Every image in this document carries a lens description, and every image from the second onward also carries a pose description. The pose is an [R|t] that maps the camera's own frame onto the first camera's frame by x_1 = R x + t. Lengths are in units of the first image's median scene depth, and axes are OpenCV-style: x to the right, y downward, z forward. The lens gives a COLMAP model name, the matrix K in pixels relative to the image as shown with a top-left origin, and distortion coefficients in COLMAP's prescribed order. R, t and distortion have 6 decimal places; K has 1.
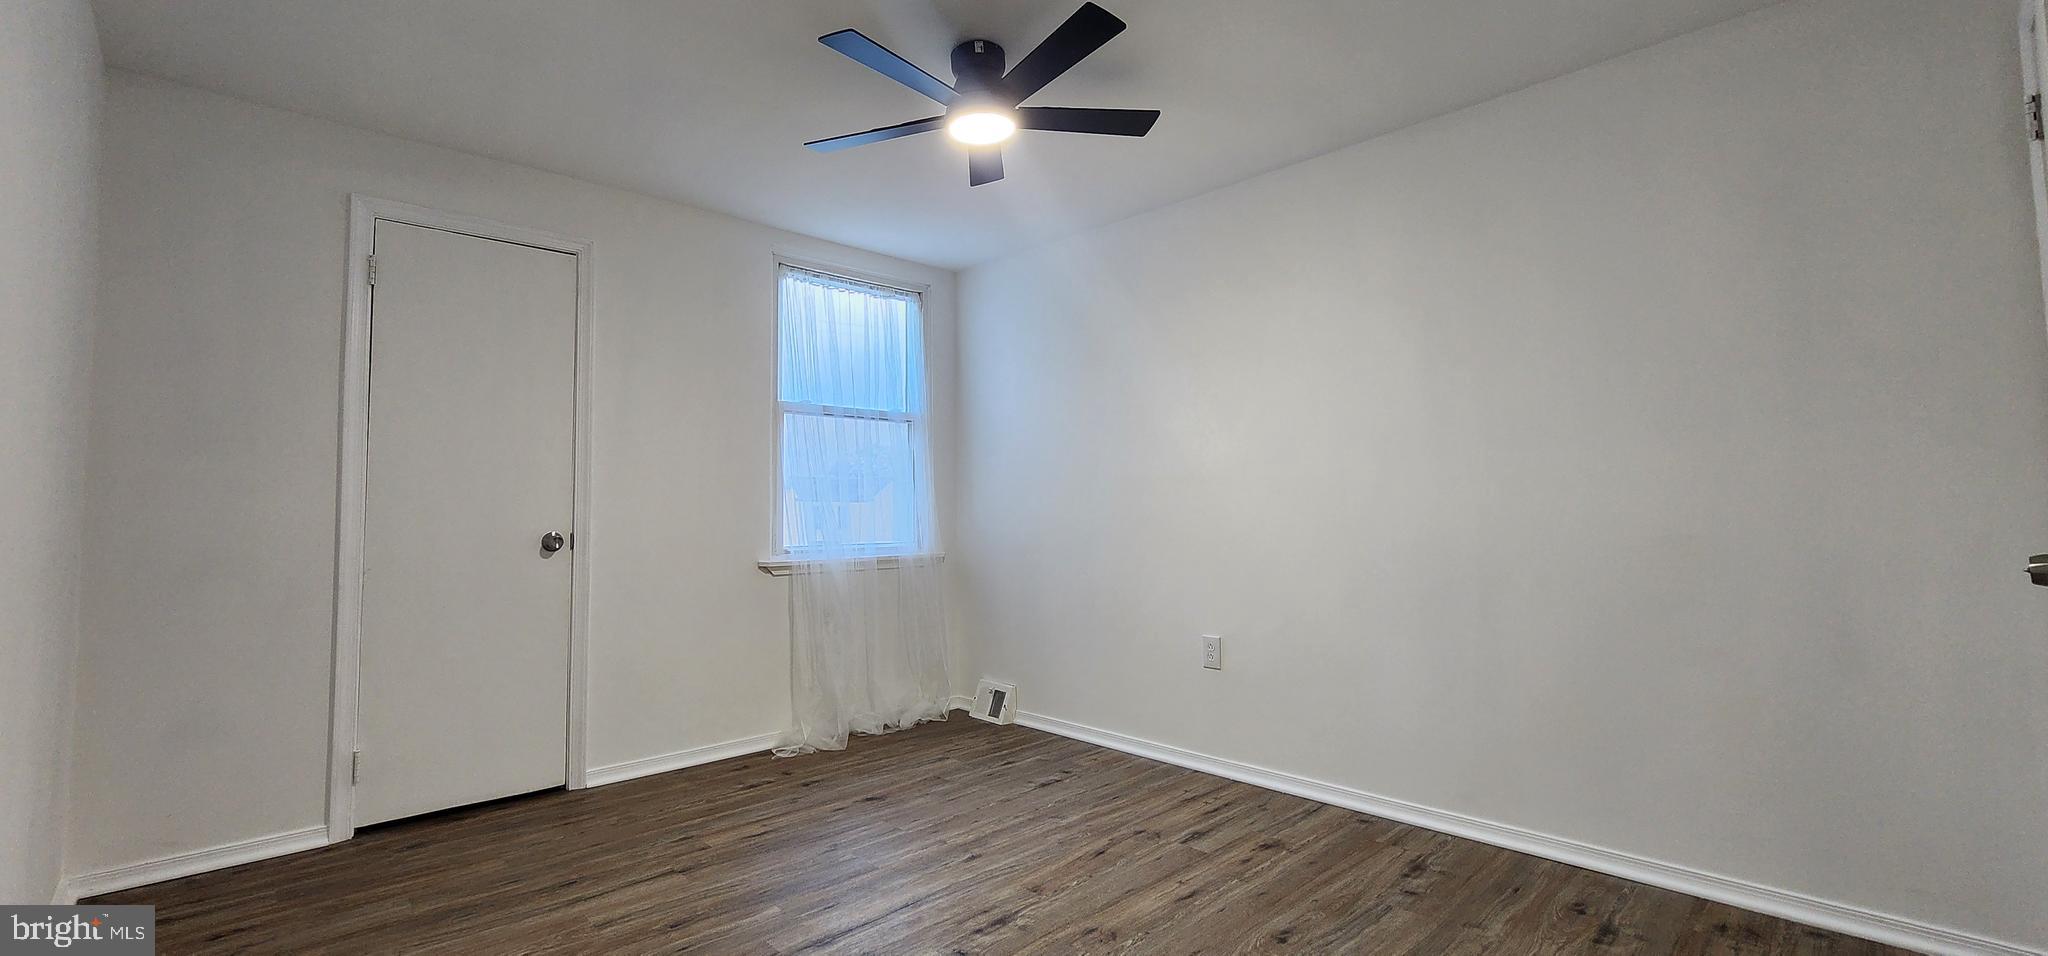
lens RADIAL K [[840.9, 0, 1020.2], [0, 840.9, 468.9], [0, 0, 1]] dist [0.002530, 0.000275]
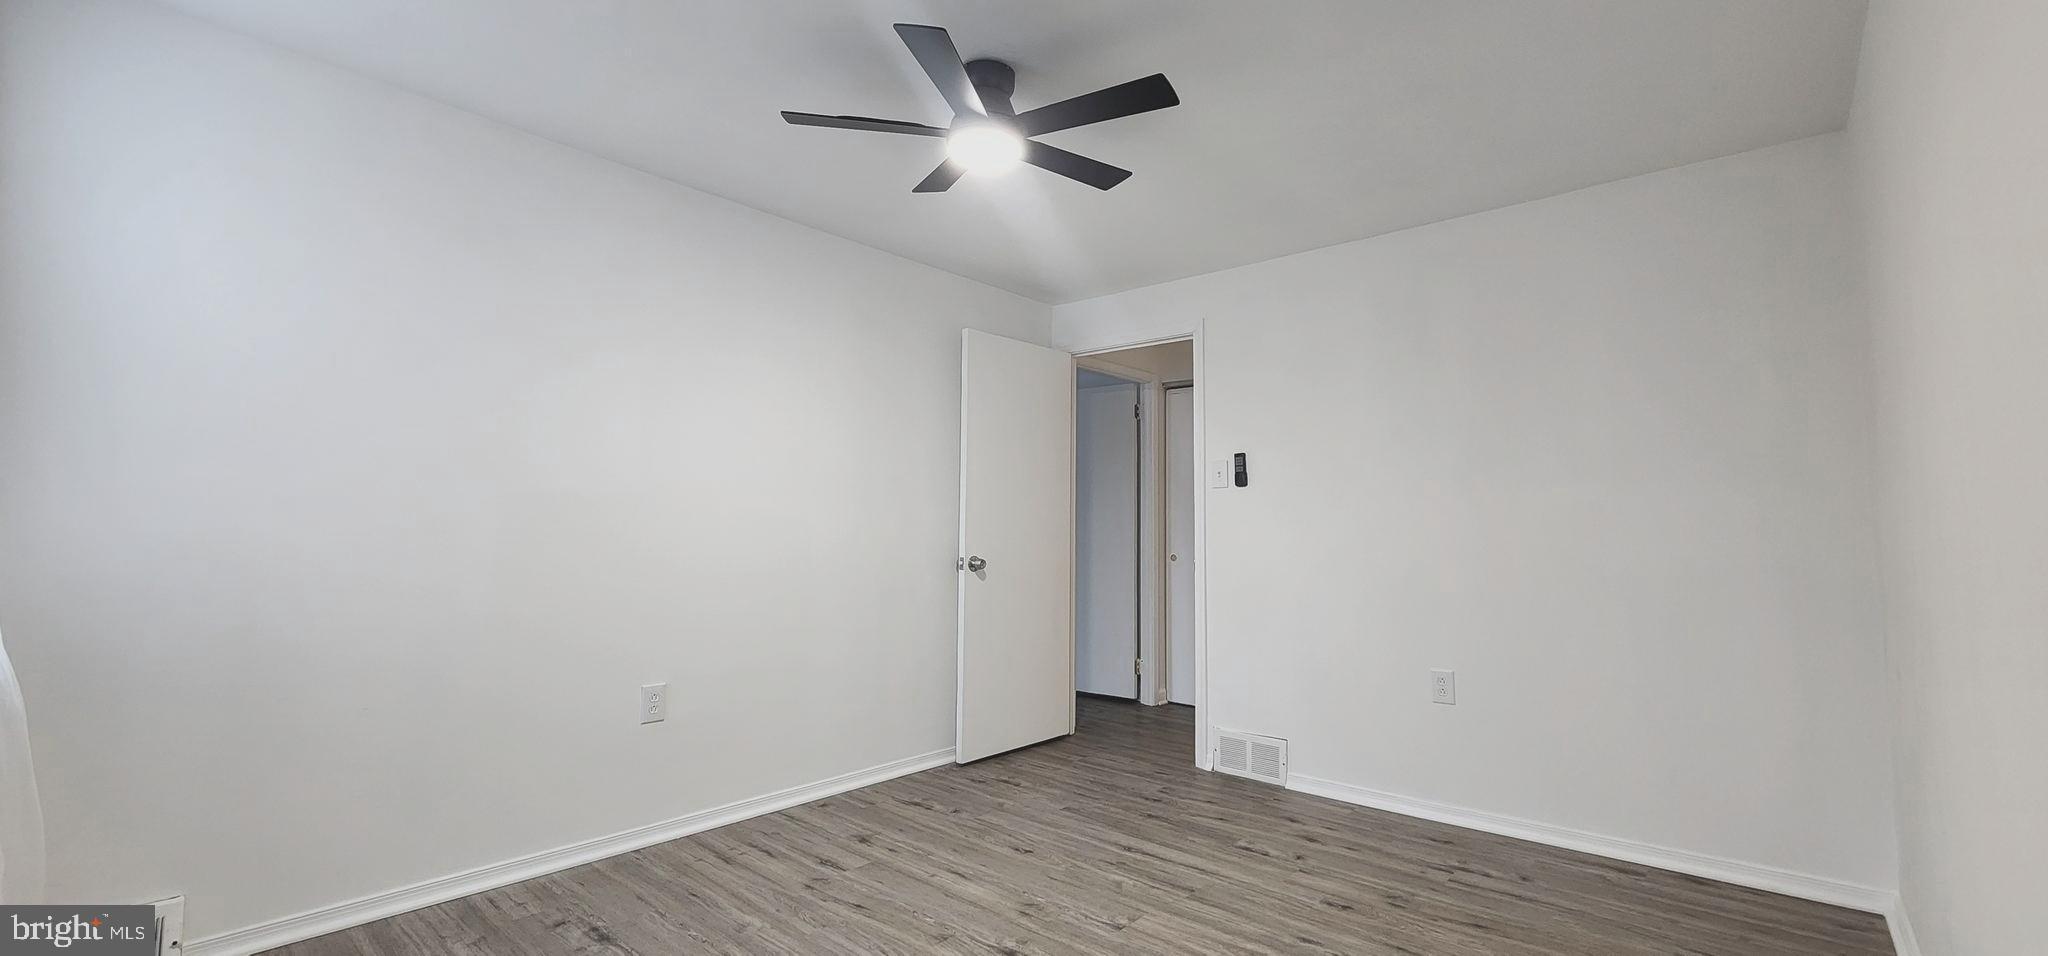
lens RADIAL K [[840.9, 0, 1019.9], [0, 840.9, 481.0], [0, 0, 1]] dist [0.002530, 0.000275]
pose [[-0.087353, 0.072111, 0.993564, -0.801845], [-0.060611, 0.995144, -0.077555, 0.040647], [-0.994332, -0.066995, -0.082558, 0.837822]]
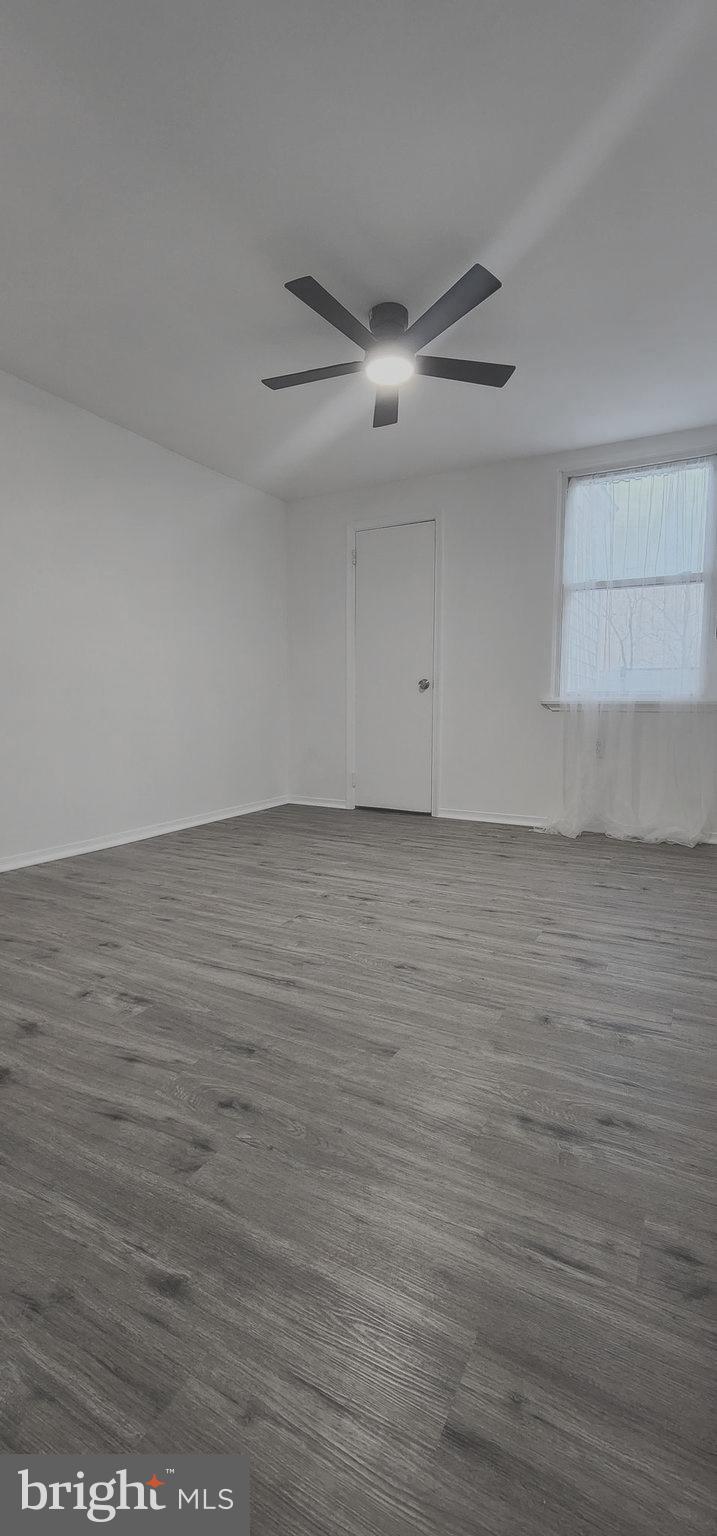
lens RADIAL K [[630.7, 0, 366.7], [0, 630.7, 764.0], [0, 0, 1]] dist [0.002530, 0.000275]
pose [[0.308360, 0.102741, -0.945705, 0.835704], [0.040947, 0.991796, 0.121099, 0.097987], [0.950388, -0.076066, 0.301624, 0.492027]]
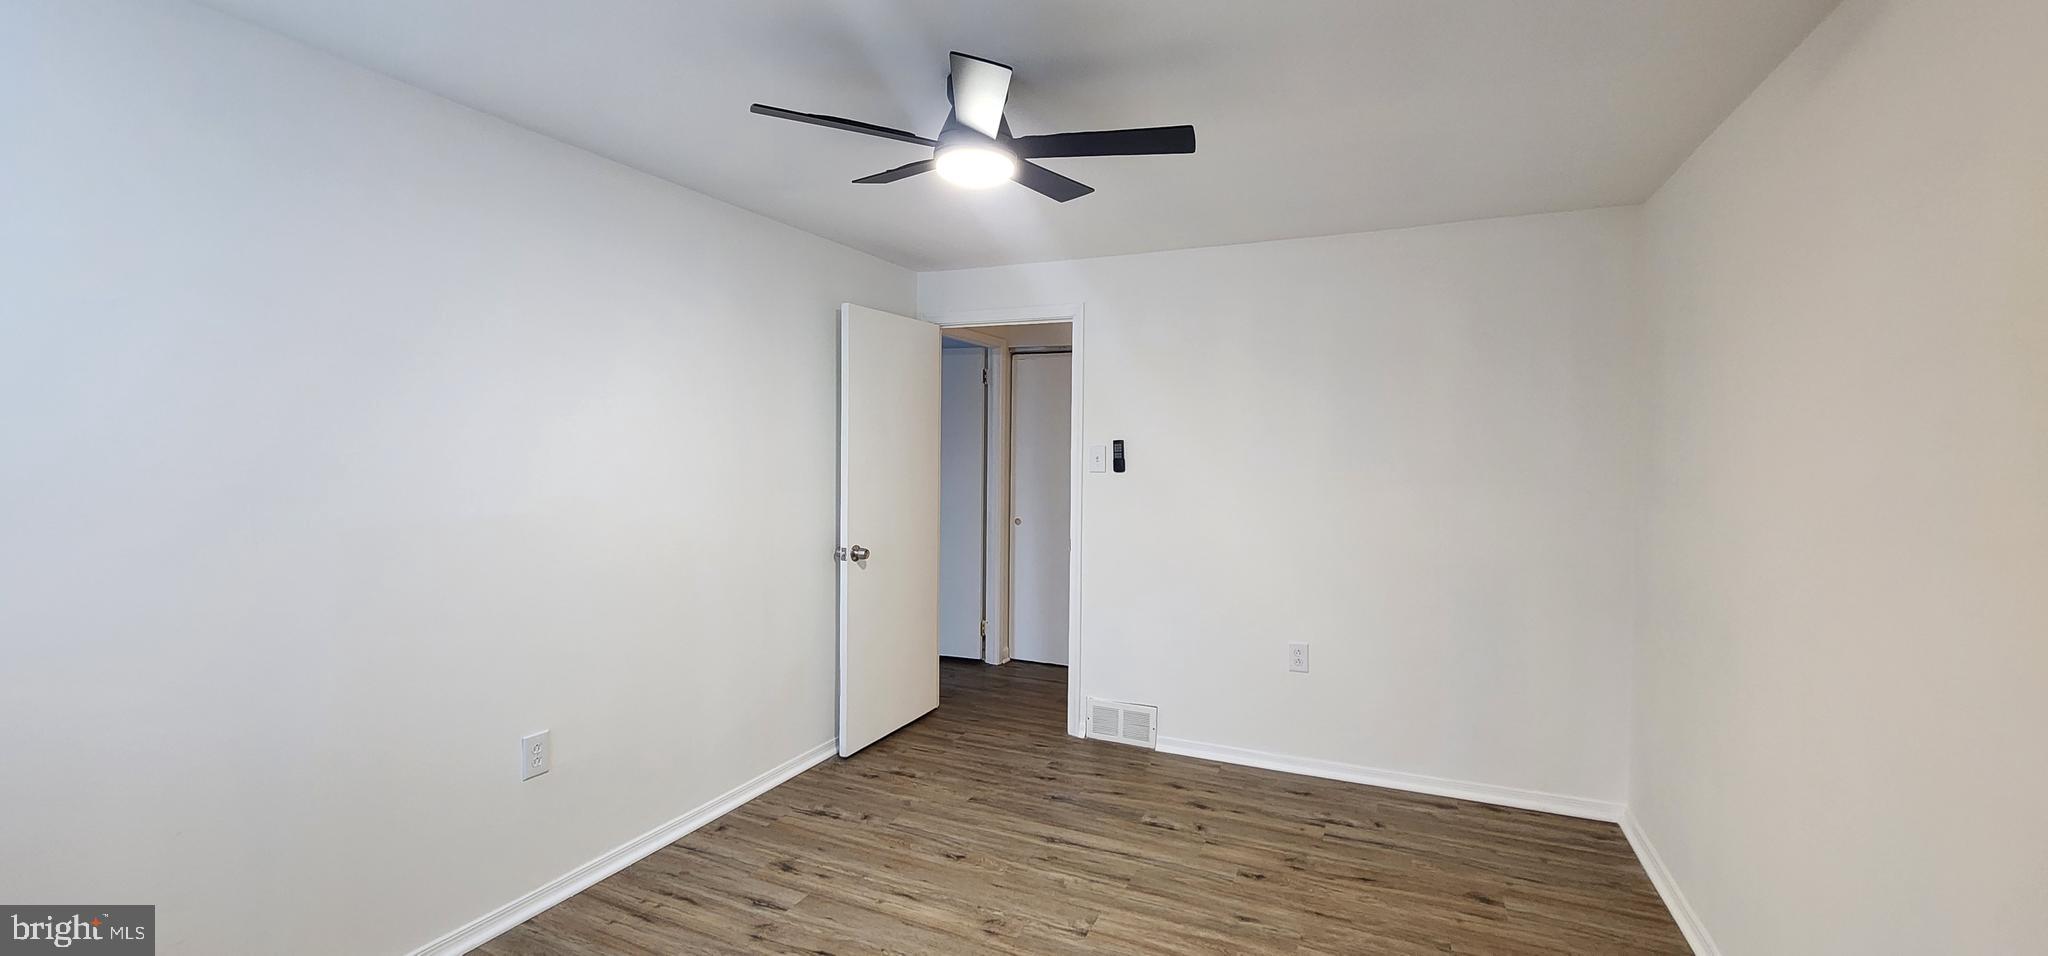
lens RADIAL K [[840.9, 0, 1019.3], [0, 840.9, 479.6], [0, 0, 1]] dist [0.002530, 0.000275]
pose [[-0.372970, -0.026401, 0.927468, -0.733531], [-0.052480, 0.998595, 0.007321, -0.065280], [-0.926358, -0.045943, -0.373831, 1.050382]]
